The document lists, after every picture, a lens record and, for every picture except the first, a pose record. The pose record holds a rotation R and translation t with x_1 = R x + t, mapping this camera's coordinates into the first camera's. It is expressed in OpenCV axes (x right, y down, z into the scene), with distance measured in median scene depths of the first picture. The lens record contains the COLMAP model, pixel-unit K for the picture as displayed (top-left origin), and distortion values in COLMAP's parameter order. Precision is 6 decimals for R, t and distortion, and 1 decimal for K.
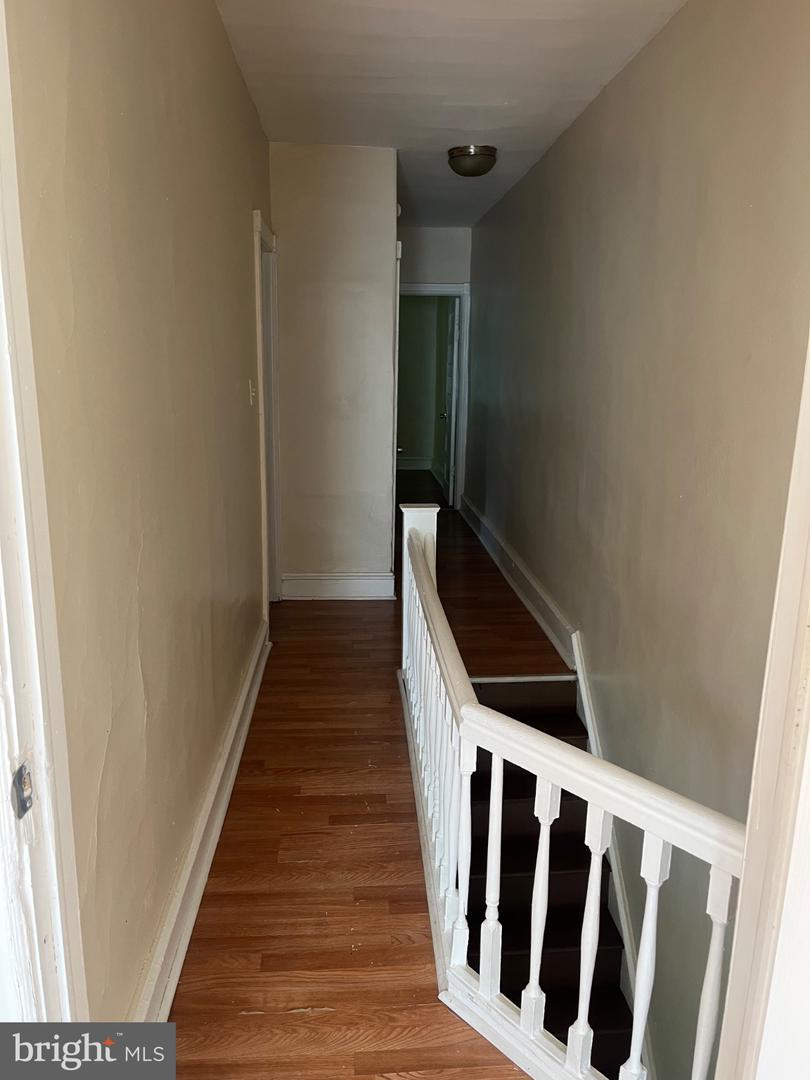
lens RADIAL K [[810.0, 0, 405.0], [0, 810.0, 540.0], [0, 0, 1]] dist [0.075094, -0.094915]
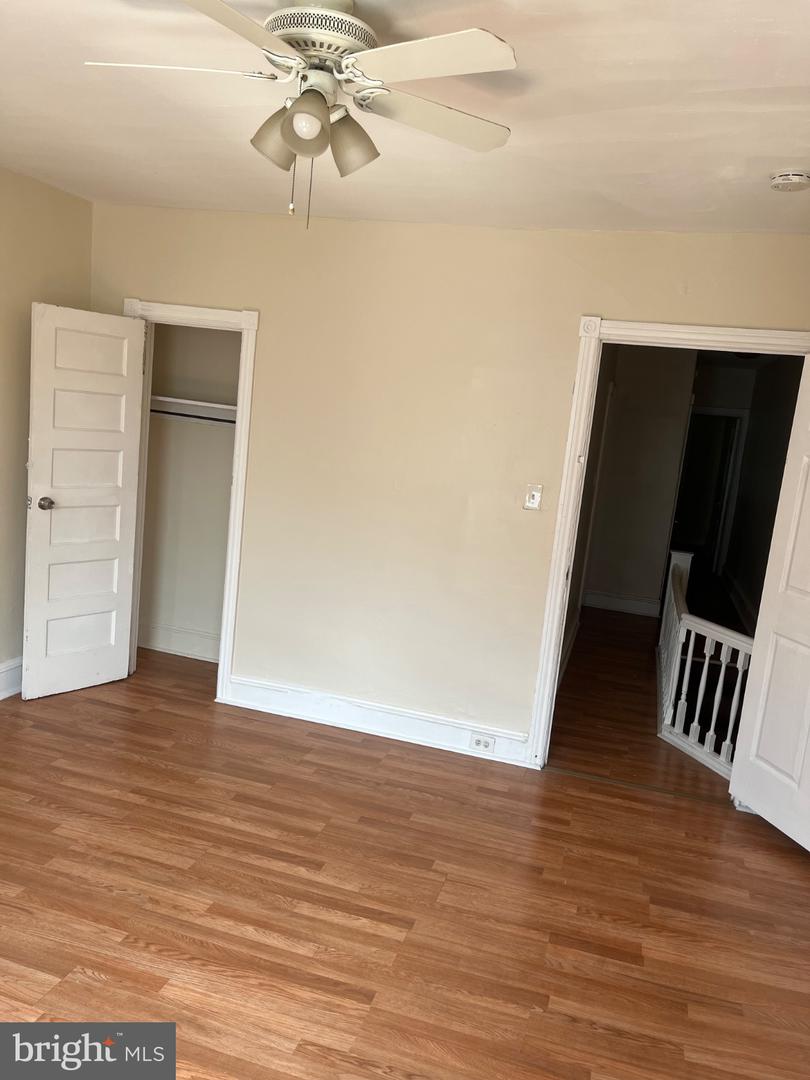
lens RADIAL K [[831.1, 0, 413.6], [0, 831.1, 527.3], [0, 0, 1]] dist [0.046527, -0.087887]
pose [[0.940274, 0.134536, -0.312706, 0.055512], [-0.164690, 0.983715, -0.071981, 0.251072], [0.297930, 0.119182, 0.947119, -1.683895]]
